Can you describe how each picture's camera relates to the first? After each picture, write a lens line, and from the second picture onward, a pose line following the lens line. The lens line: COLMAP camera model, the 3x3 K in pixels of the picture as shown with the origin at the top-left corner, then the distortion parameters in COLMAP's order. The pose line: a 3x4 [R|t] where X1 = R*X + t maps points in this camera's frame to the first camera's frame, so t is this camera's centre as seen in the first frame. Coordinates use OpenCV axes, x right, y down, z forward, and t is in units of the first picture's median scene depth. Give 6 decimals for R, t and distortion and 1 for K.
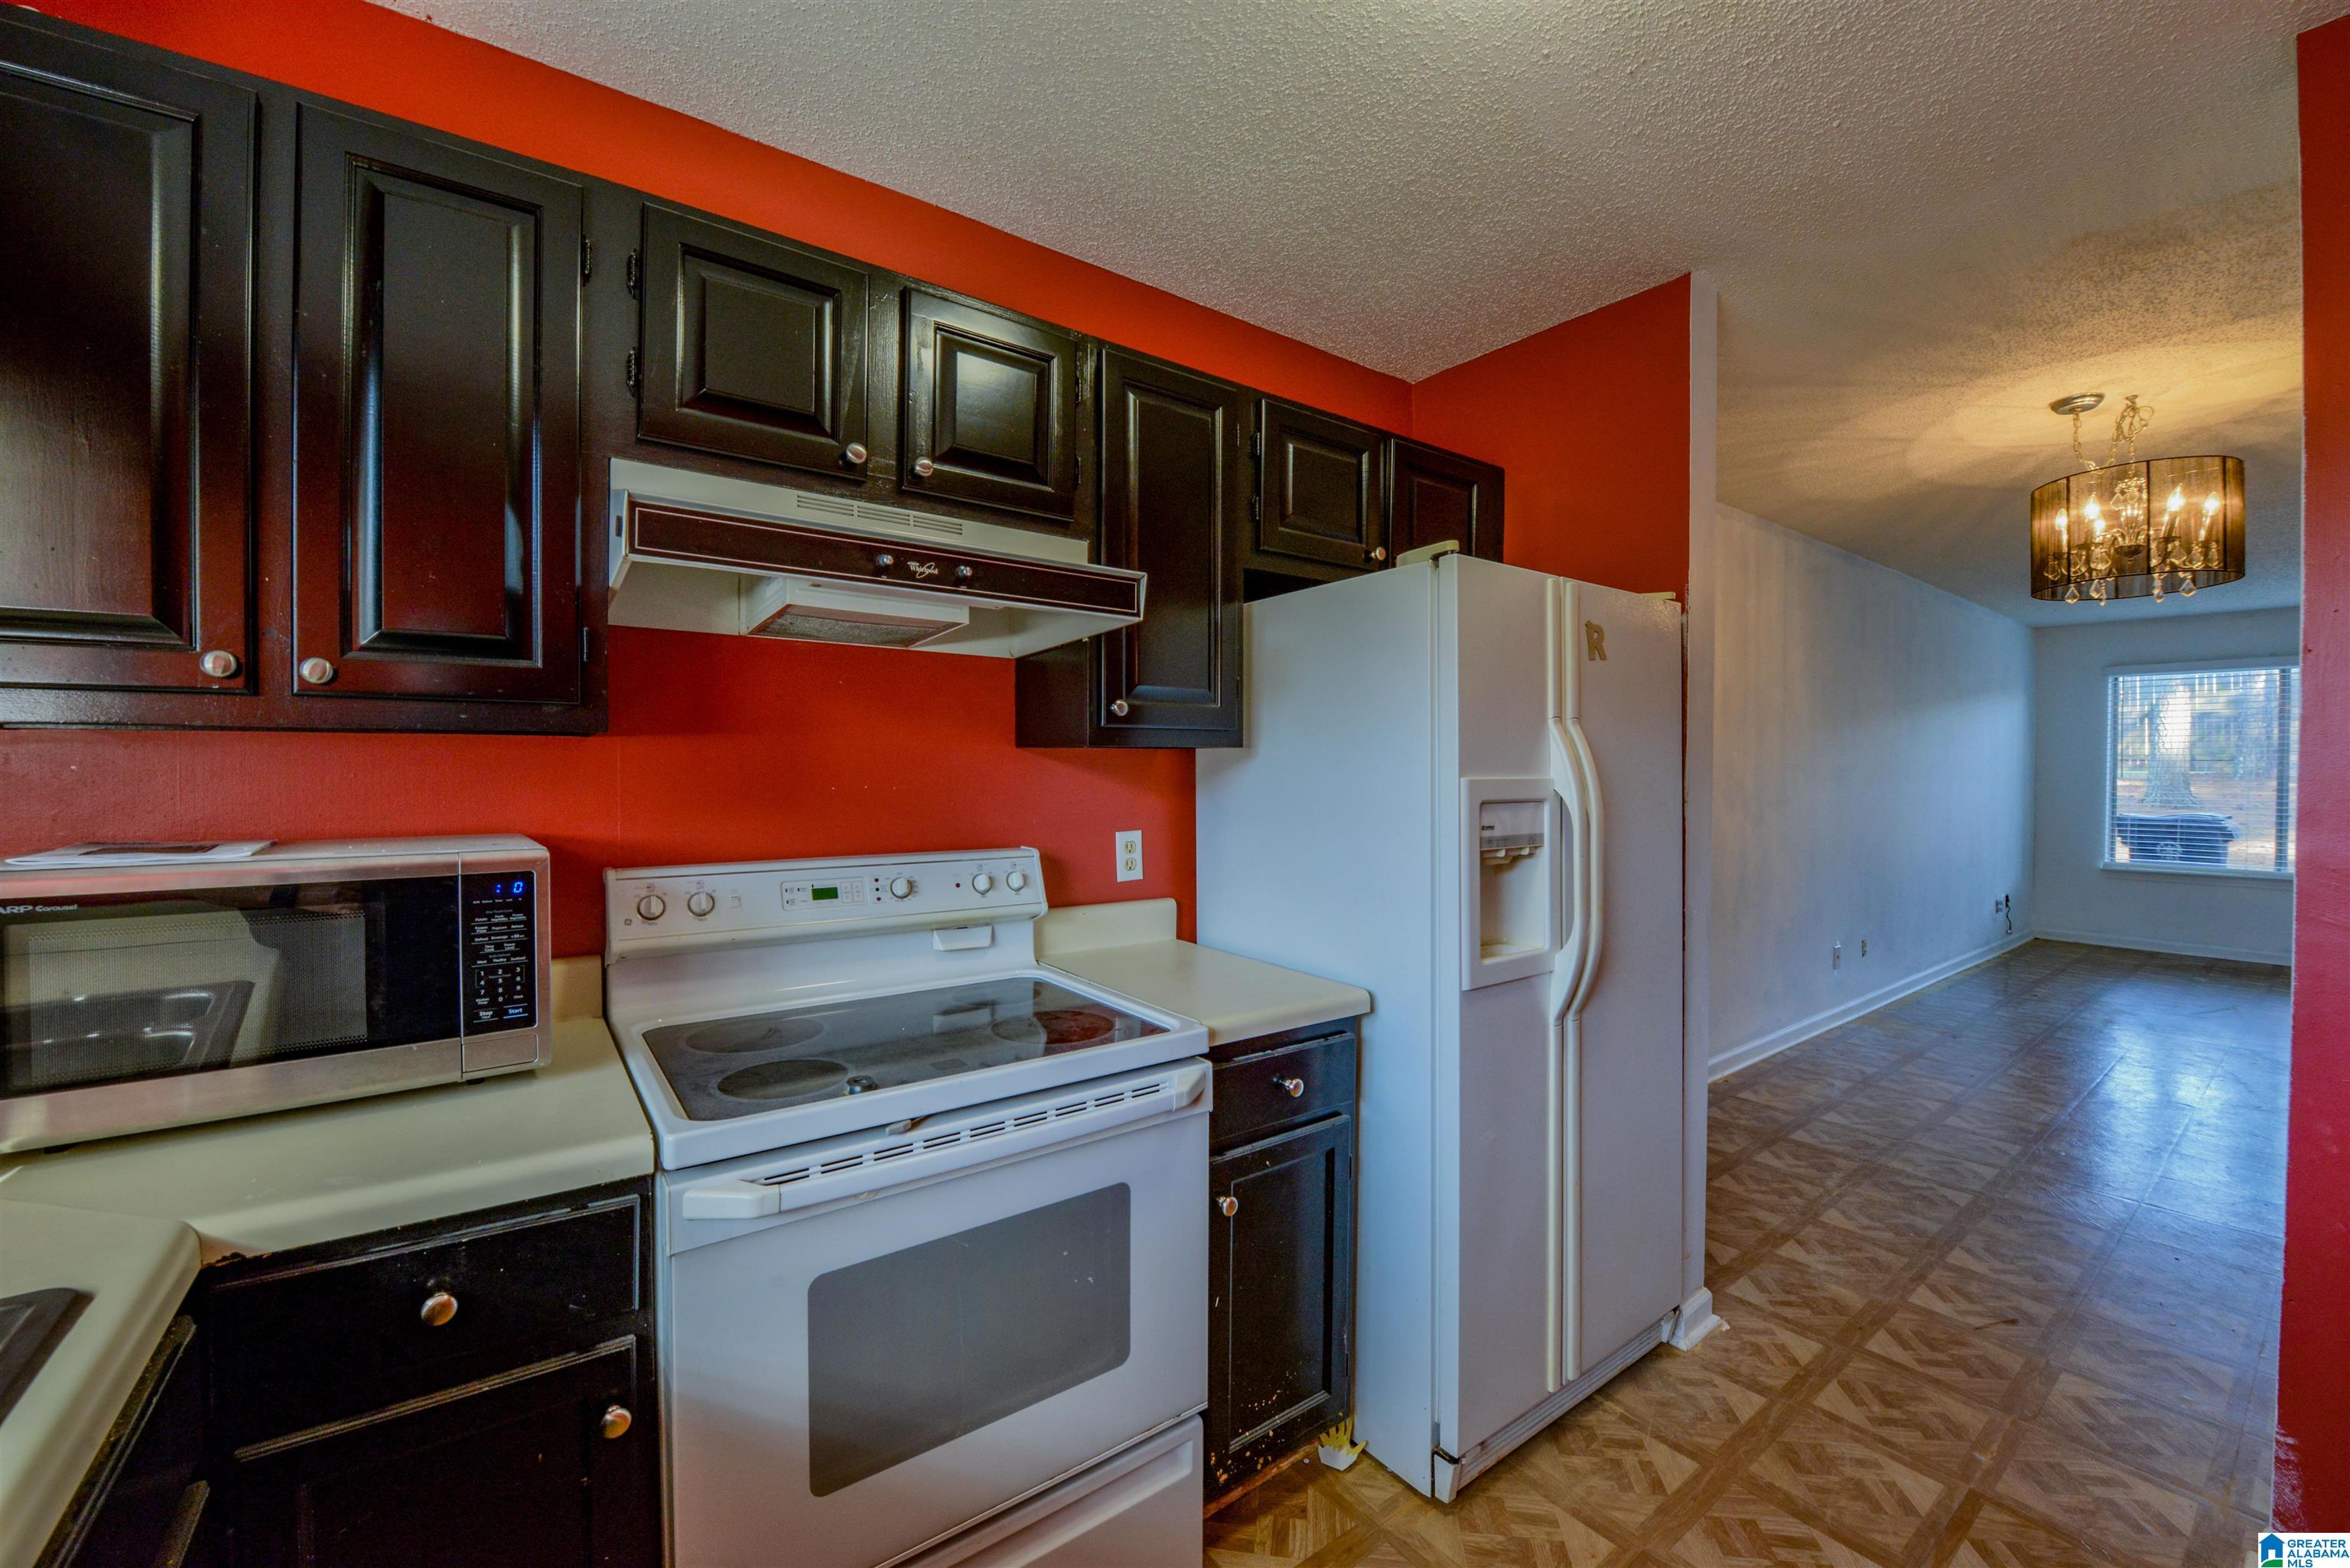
lens RADIAL K [[928.4, 0, 1183.5], [0, 928.4, 779.0], [0, 0, 1]] dist [-0.018222, -0.002571]
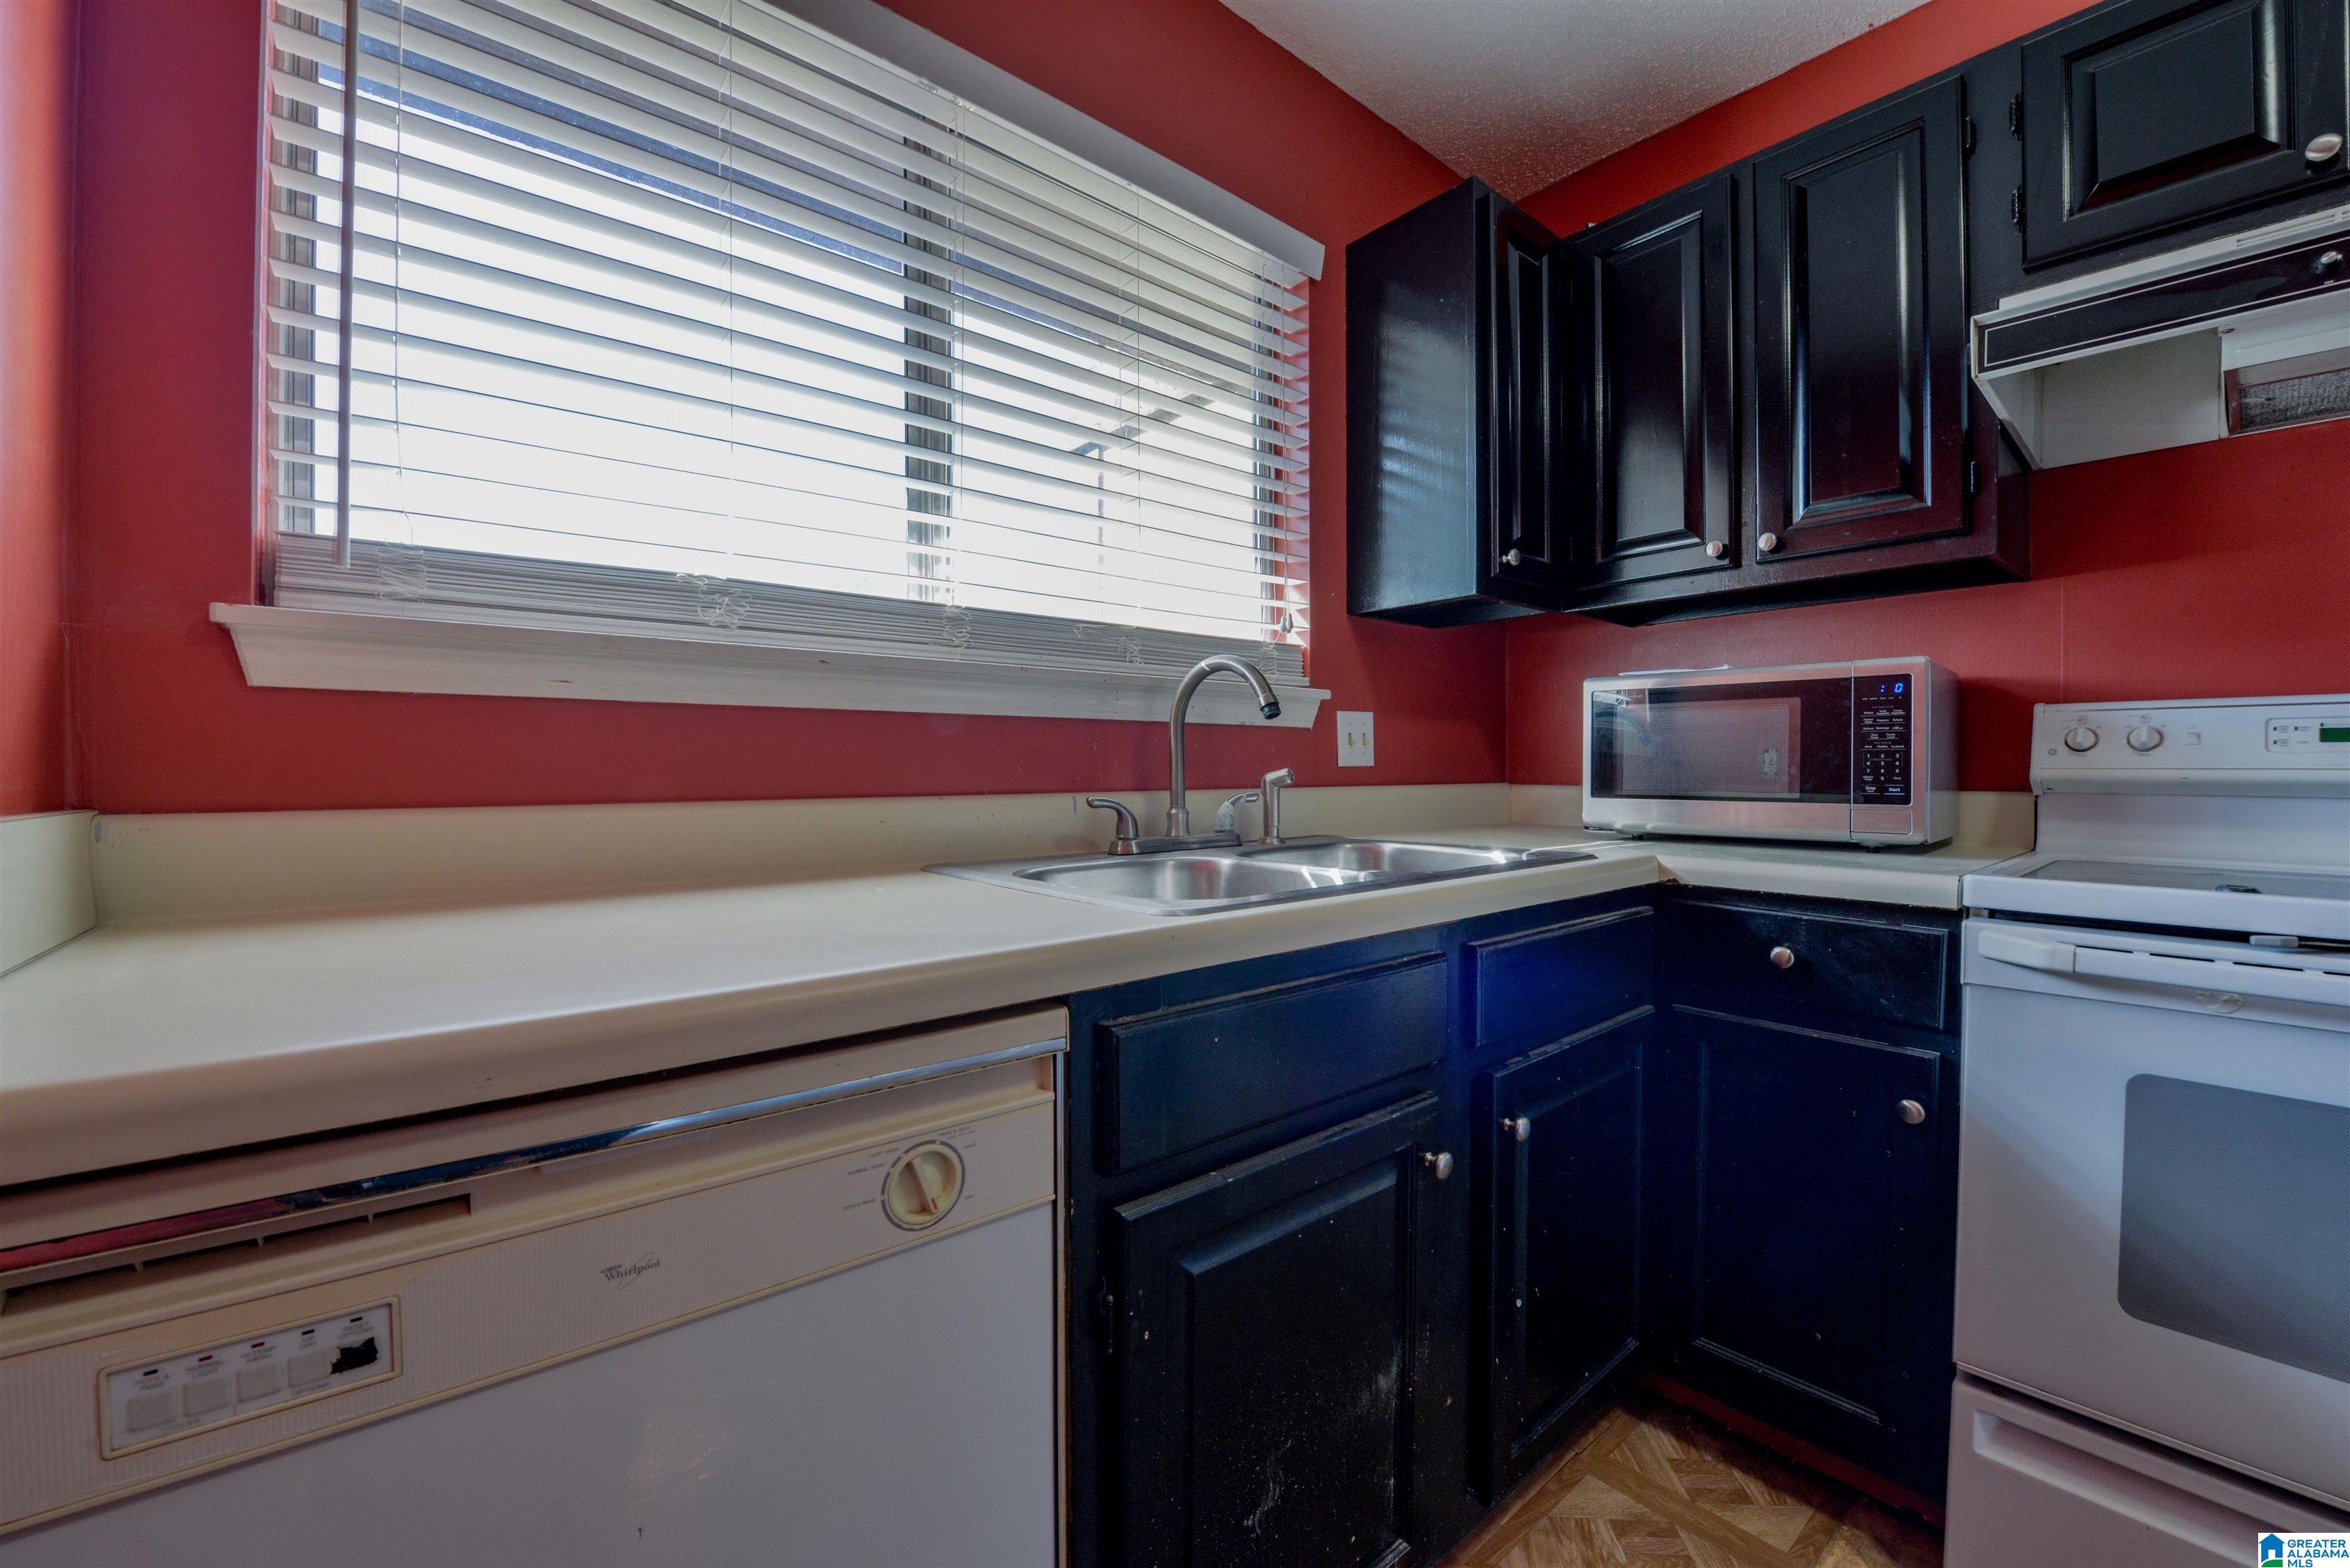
lens RADIAL K [[928.4, 0, 1183.2], [0, 928.4, 779.1], [0, 0, 1]] dist [-0.018222, -0.002571]
pose [[0.058283, 0.005824, -0.998283, 0.433447], [-0.017016, 0.999844, 0.004840, 0.251308], [0.998155, 0.016705, 0.058373, -0.010818]]
